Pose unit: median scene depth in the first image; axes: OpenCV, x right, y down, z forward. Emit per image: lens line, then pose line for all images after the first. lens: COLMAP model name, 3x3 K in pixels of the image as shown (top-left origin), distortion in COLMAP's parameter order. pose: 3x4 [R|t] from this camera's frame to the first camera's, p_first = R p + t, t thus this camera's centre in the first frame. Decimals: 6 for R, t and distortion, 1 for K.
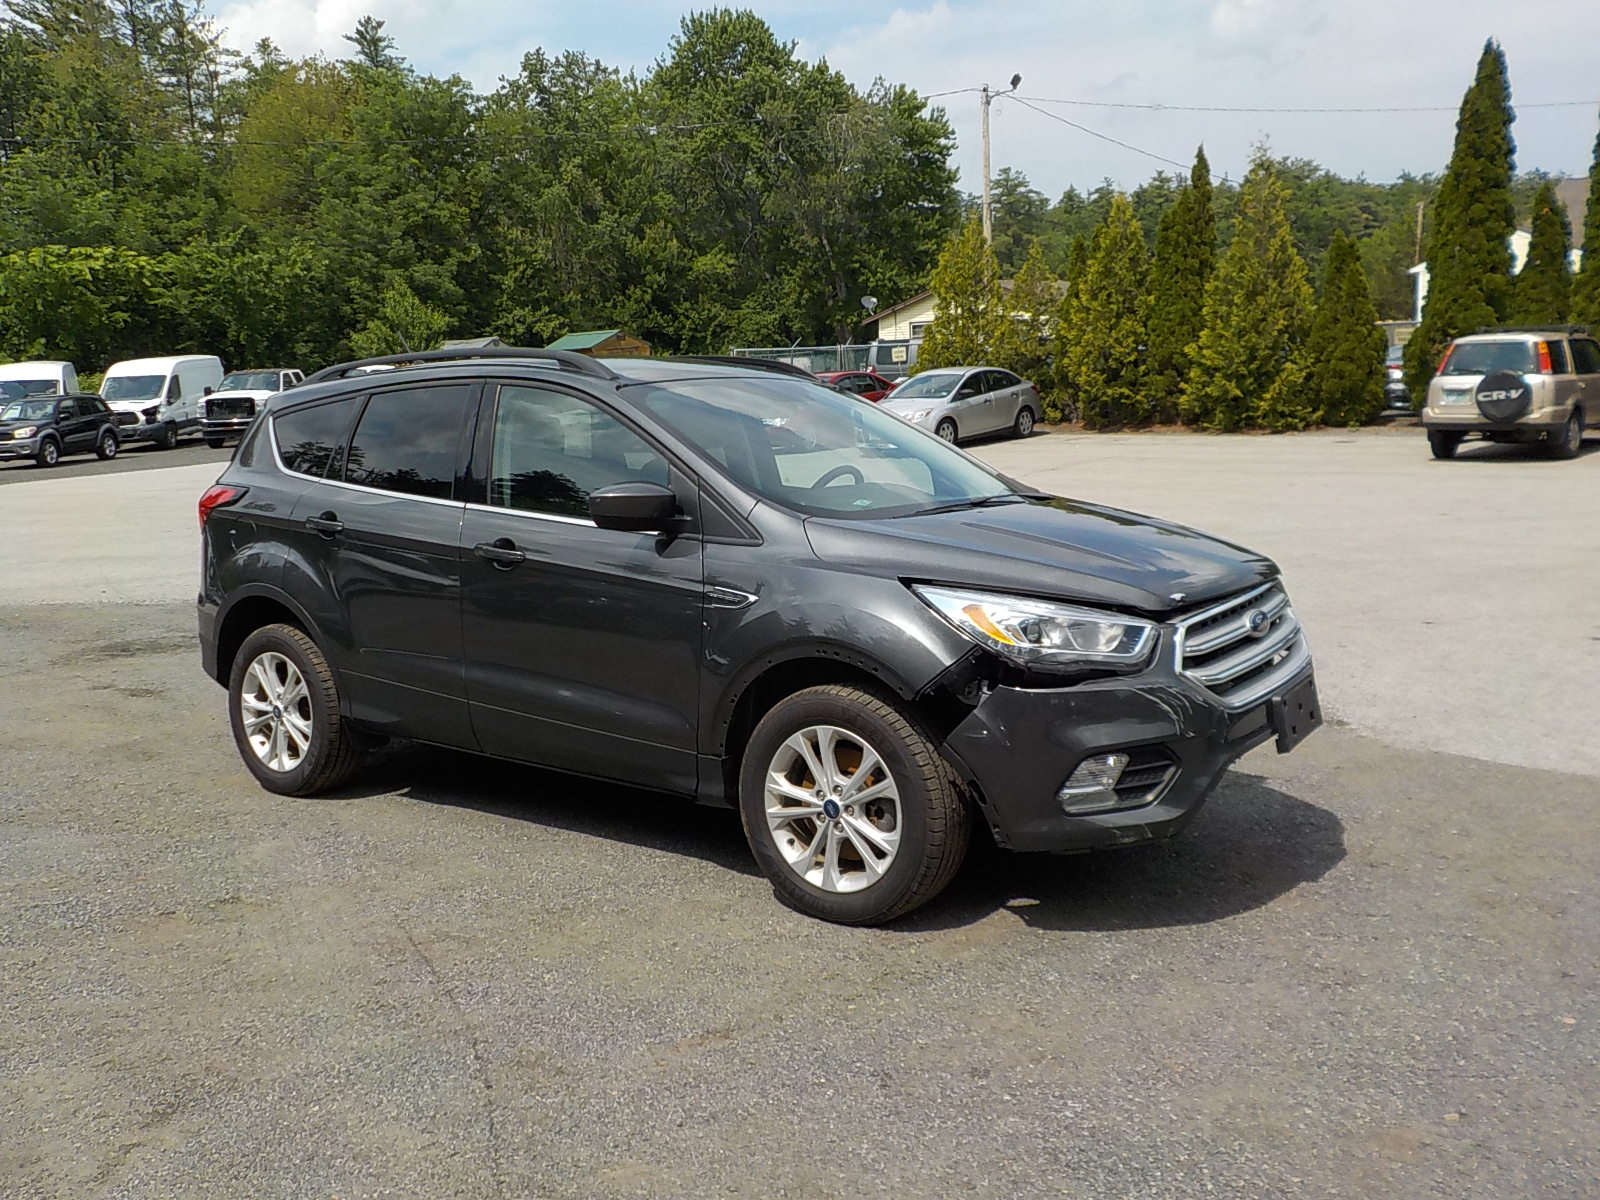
lens RADIAL K [[1428.8, 0, 781.9], [0, 1428.8, 668.7], [0, 0, 1]] dist [0.027420, -0.015720]
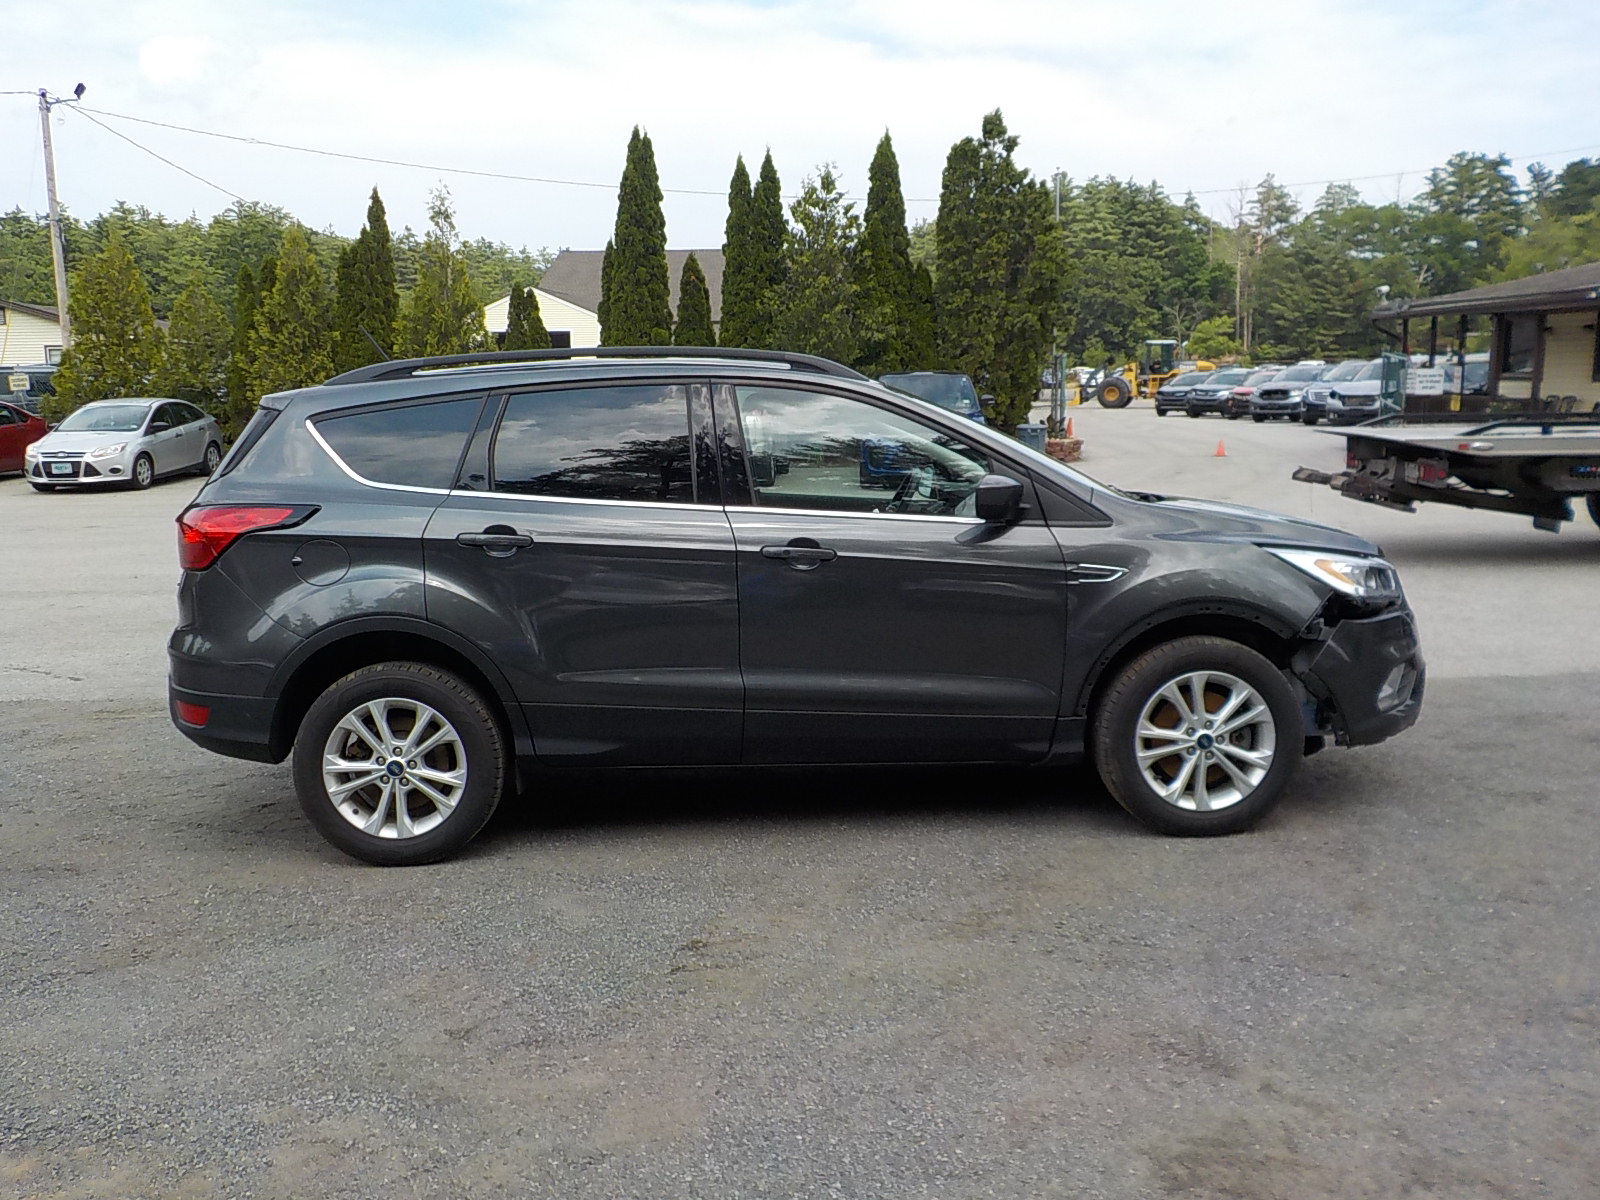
lens RADIAL K [[1428.8, 0, 781.9], [0, 1428.8, 668.7], [0, 0, 1]] dist [0.027420, -0.015720]
pose [[0.779329, -0.097701, 0.618951, -0.146559], [0.115713, 0.993221, 0.011083, -0.002427], [-0.615838, 0.062983, 0.785351, 0.041606]]
